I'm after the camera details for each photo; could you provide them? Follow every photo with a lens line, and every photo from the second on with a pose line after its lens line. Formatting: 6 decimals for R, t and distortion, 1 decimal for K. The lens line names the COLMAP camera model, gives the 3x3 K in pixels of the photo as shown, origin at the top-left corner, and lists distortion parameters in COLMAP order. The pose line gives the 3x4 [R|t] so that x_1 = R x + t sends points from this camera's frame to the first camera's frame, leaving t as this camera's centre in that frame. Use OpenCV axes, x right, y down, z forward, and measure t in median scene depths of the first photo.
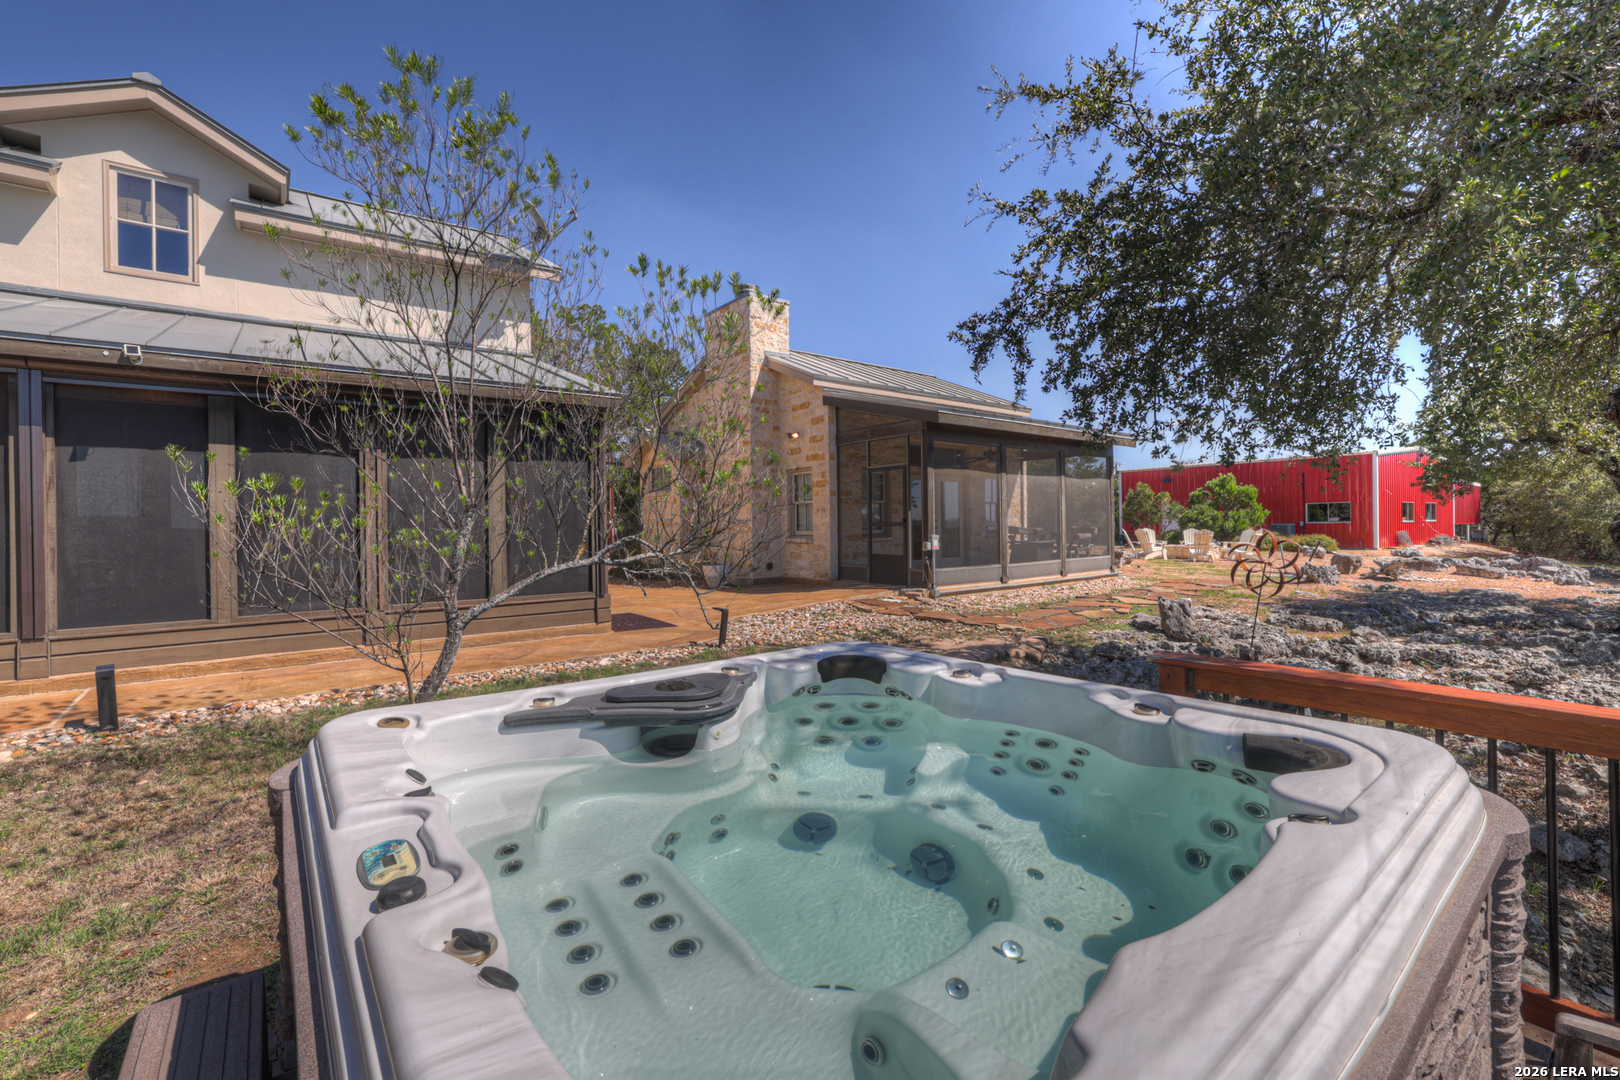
lens RADIAL K [[681.8, 0, 805.4], [0, 681.8, 530.0], [0, 0, 1]] dist [-0.001003, -0.000013]
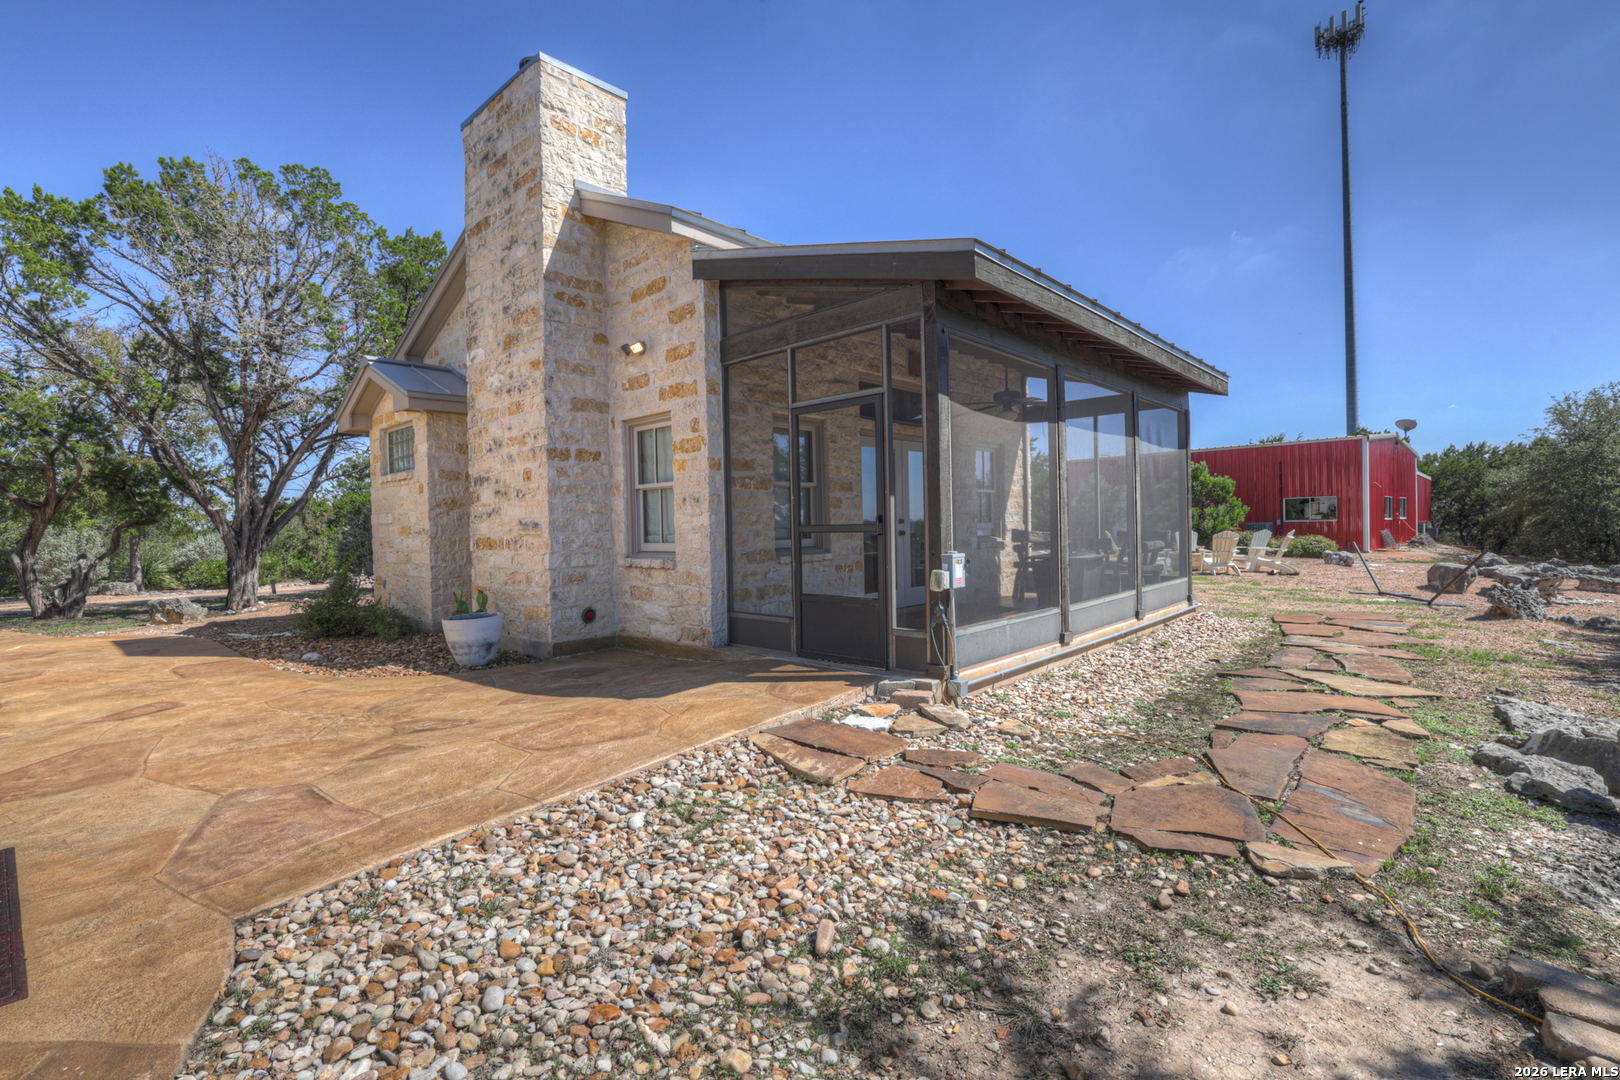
lens RADIAL K [[742.5, 0, 803.6], [0, 742.5, 530.1], [0, 0, 1]] dist [-0.004445, -0.000139]
pose [[0.987603, -0.009172, 0.156703, 0.018646], [0.009866, 0.999945, -0.003648, -0.005382], [-0.156661, 0.005149, 0.987639, 0.457140]]
